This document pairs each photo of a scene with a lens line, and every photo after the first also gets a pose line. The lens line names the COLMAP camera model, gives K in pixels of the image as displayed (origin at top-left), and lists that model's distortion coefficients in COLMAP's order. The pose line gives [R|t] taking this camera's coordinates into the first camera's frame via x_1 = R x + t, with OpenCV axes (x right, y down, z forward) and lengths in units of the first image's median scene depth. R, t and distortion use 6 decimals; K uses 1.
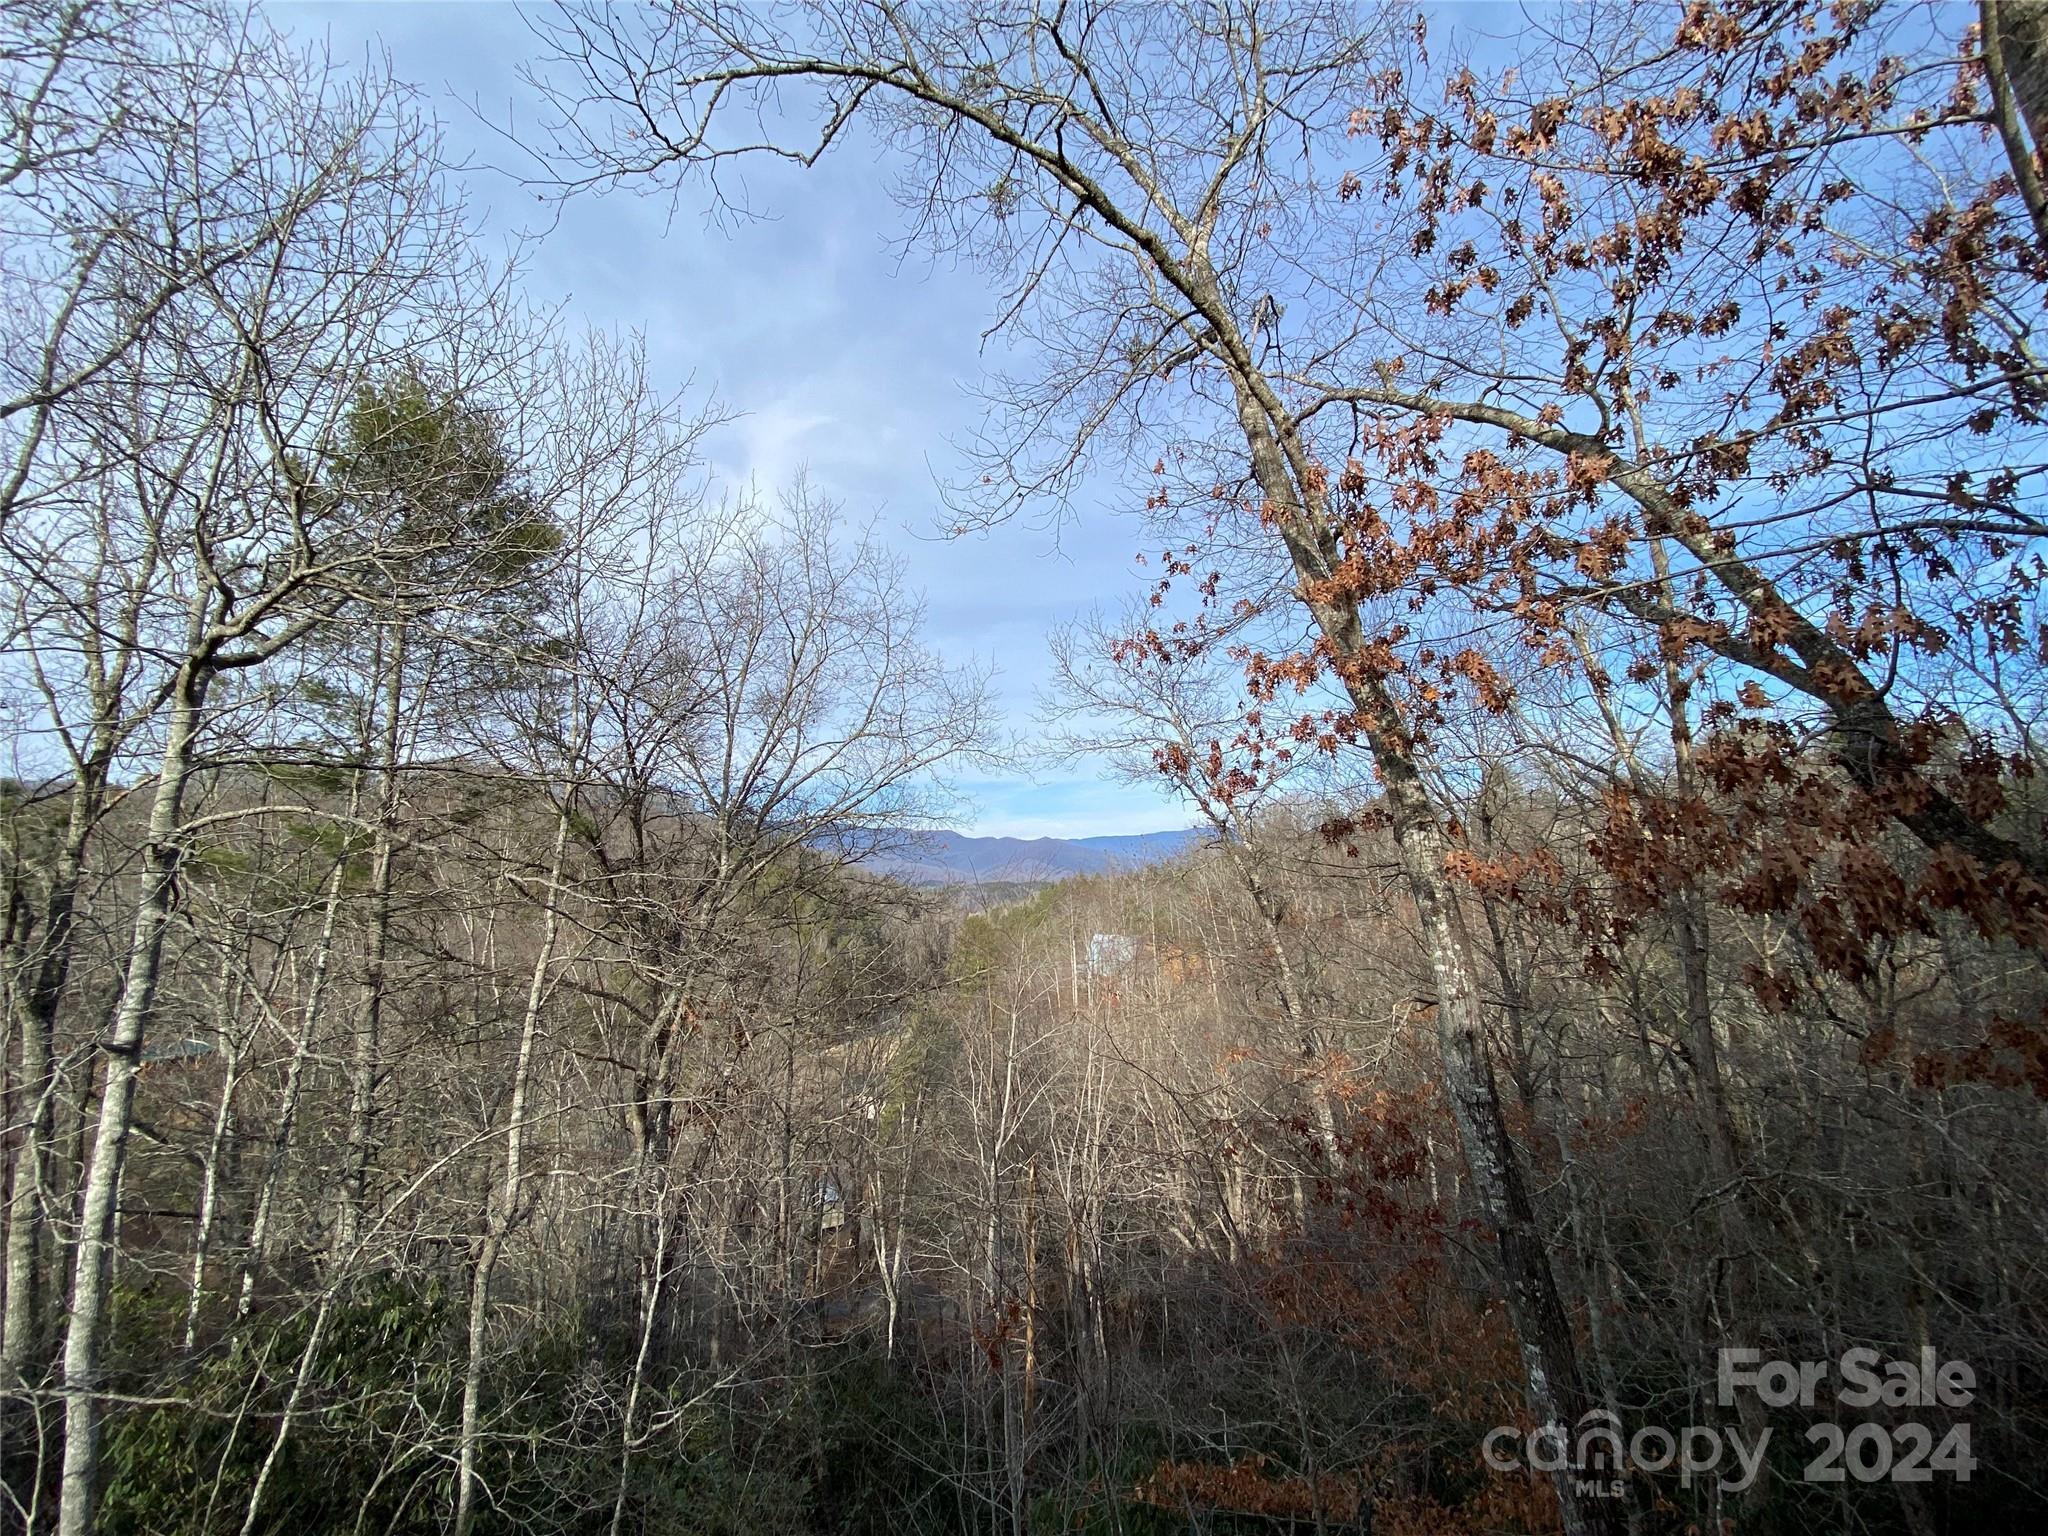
lens RADIAL K [[823.8, 0, 1027.3], [0, 823.8, 762.6], [0, 0, 1]] dist [0.030453, -0.027260]
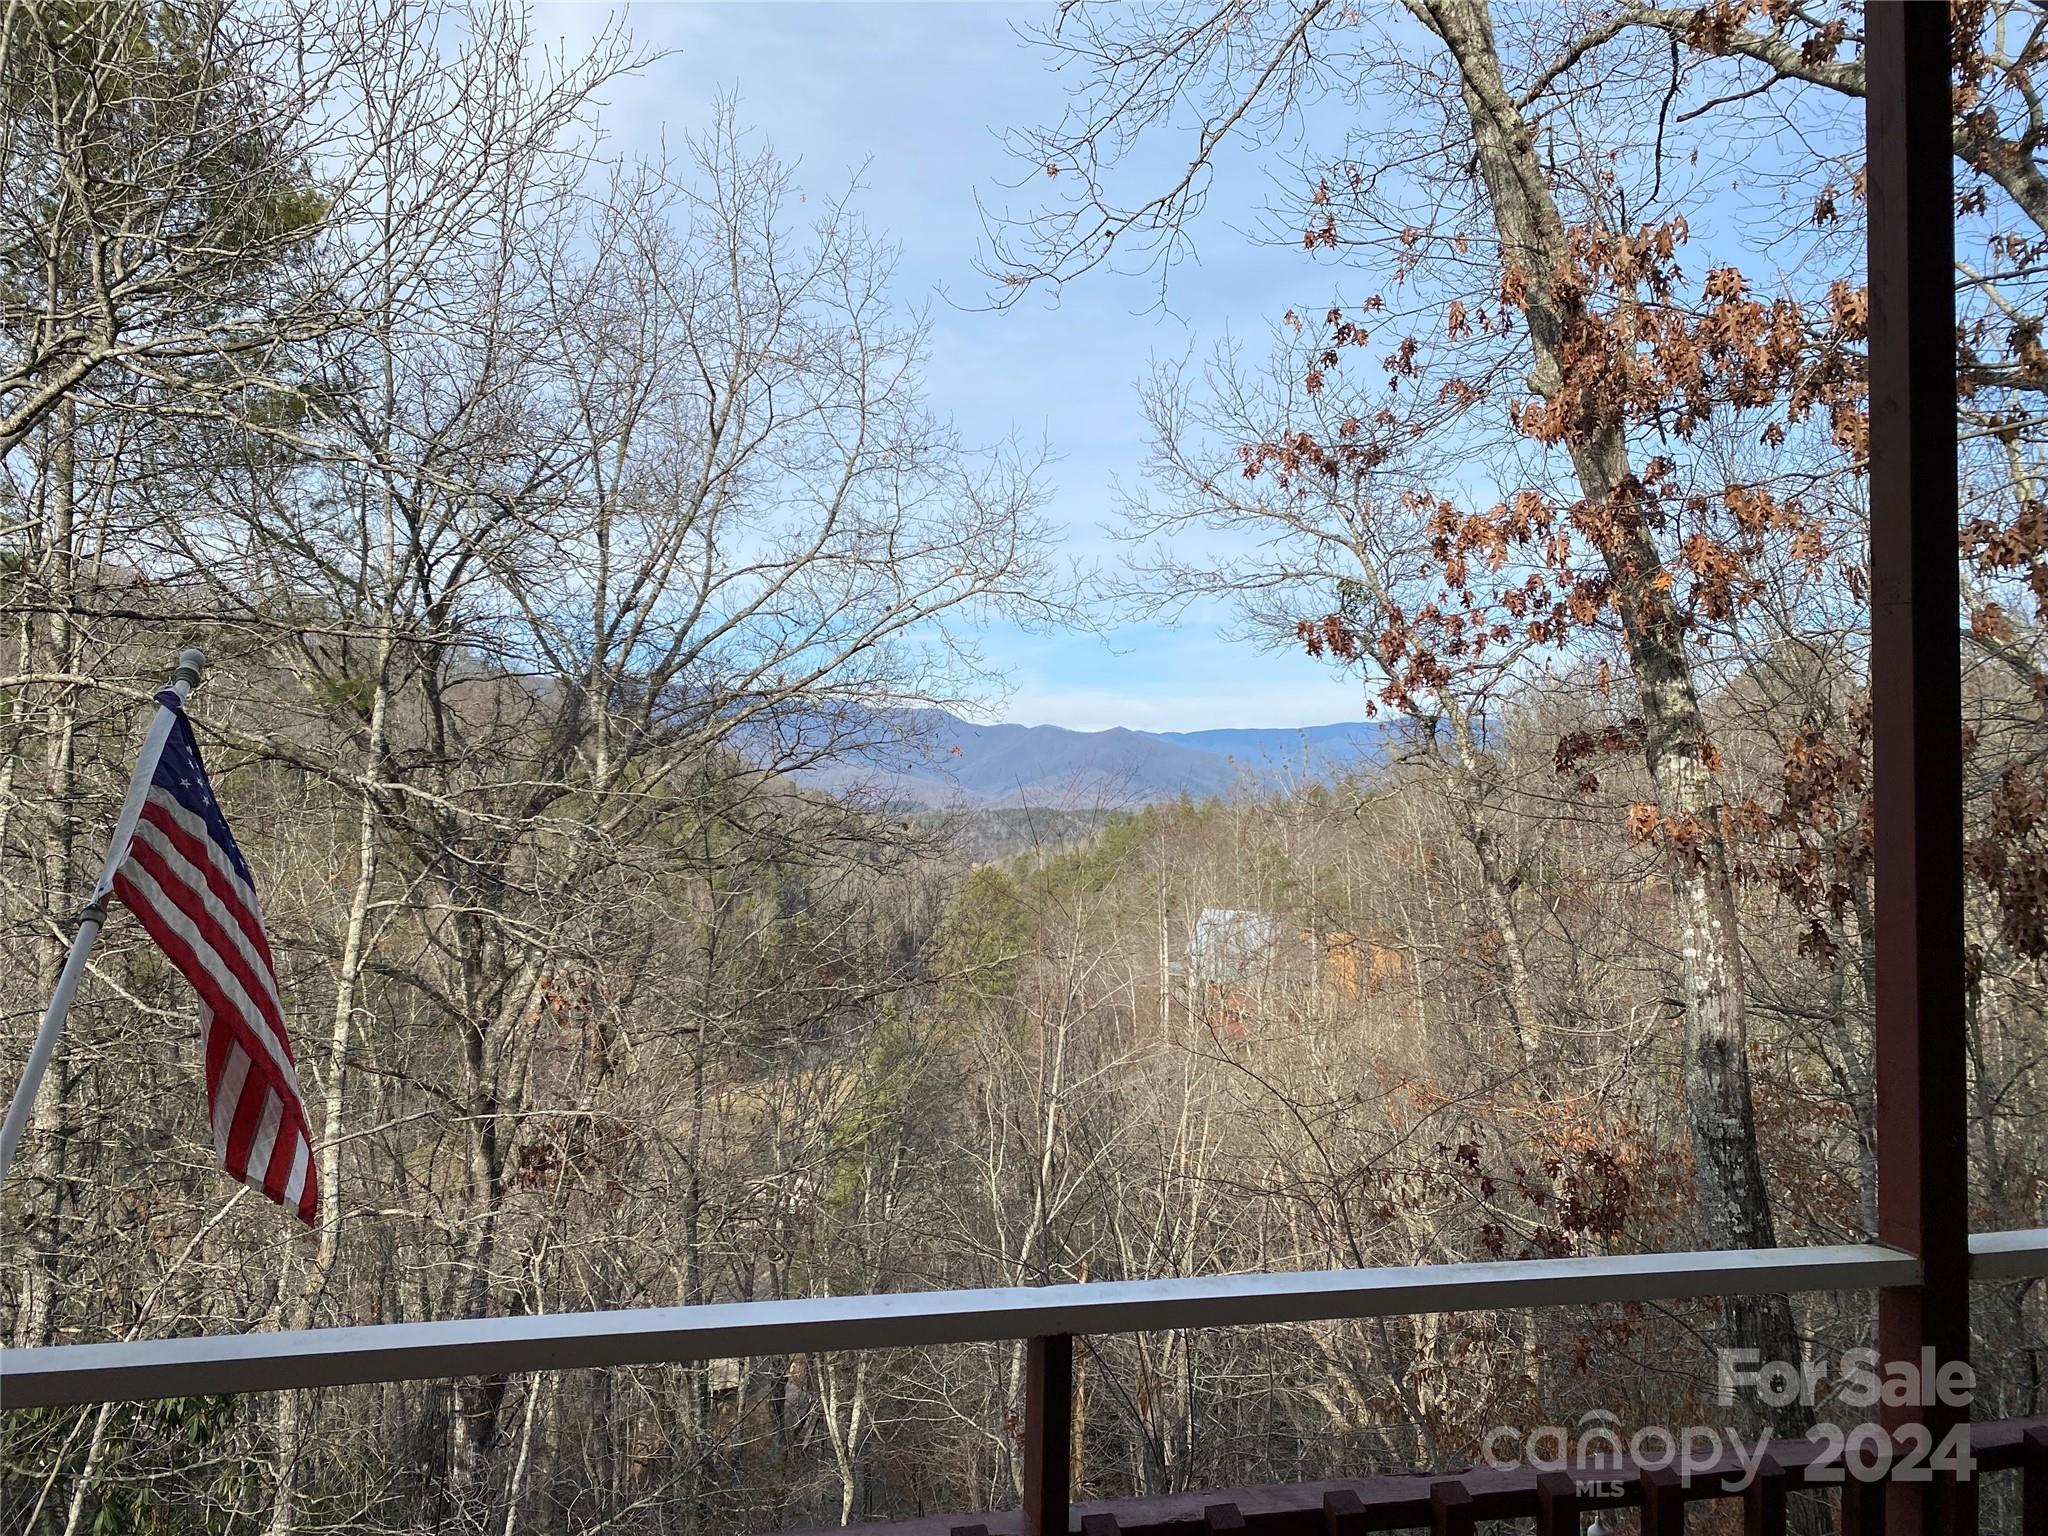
lens RADIAL K [[1589.0, 0, 1024.0], [0, 1589.0, 768.0], [0, 0, 1]] dist [0.009995, 0.002278]
pose [[0.998848, 0.030745, -0.036834, -0.008113], [-0.026180, 0.992602, 0.118558, -0.023530], [0.040206, -0.117457, 0.992264, -0.153789]]
